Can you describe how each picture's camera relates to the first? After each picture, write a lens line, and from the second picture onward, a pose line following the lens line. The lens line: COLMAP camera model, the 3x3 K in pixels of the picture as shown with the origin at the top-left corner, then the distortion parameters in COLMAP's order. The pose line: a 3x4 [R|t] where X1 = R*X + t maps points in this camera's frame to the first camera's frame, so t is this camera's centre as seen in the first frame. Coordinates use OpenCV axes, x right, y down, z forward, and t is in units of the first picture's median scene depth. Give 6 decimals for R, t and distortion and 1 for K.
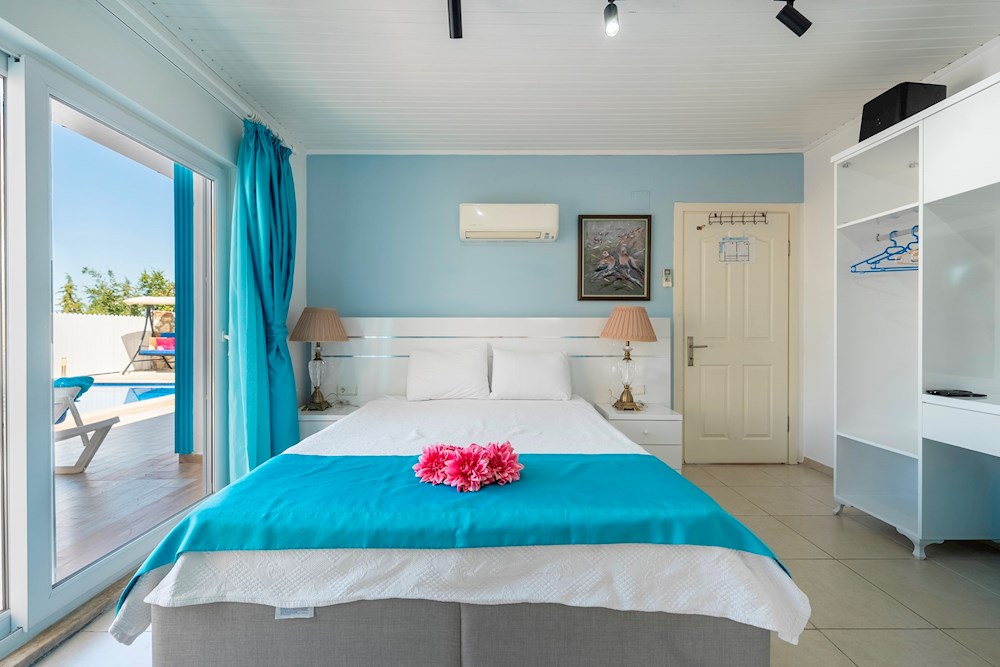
lens RADIAL K [[406.5, 0, 499.0], [0, 406.5, 331.7], [0, 0, 1]] dist [-0.009992, 0.000080]
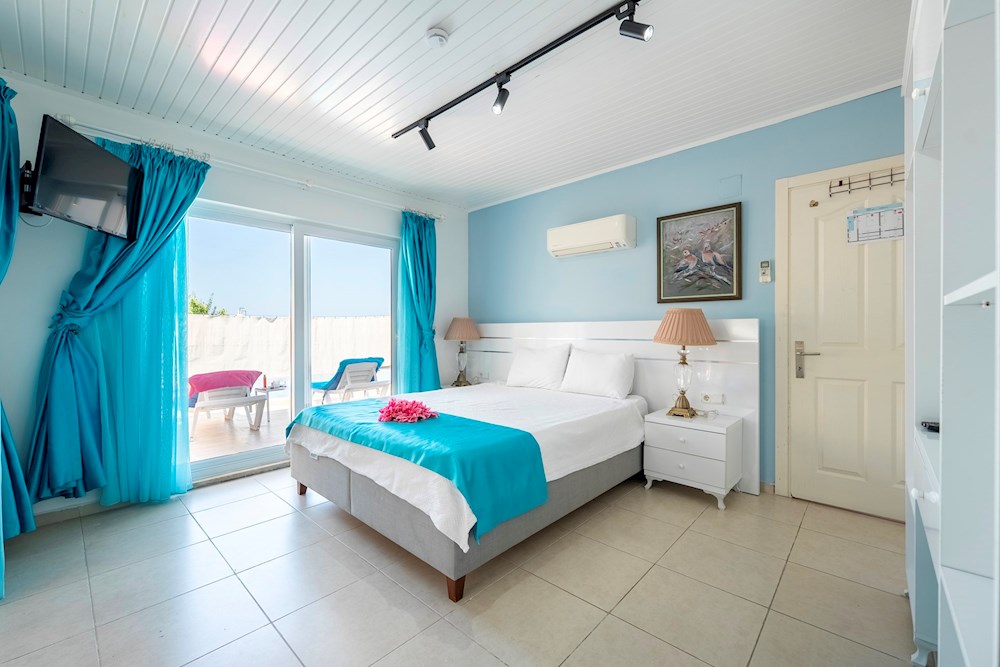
lens RADIAL K [[406.5, 0, 494.4], [0, 406.5, 329.4], [0, 0, 1]] dist [-0.009992, 0.000080]
pose [[0.730376, -0.003934, -0.683034, 0.582744], [0.000823, 0.999988, -0.004880, -0.008163], [0.683044, 0.003002, 0.730371, -0.001986]]
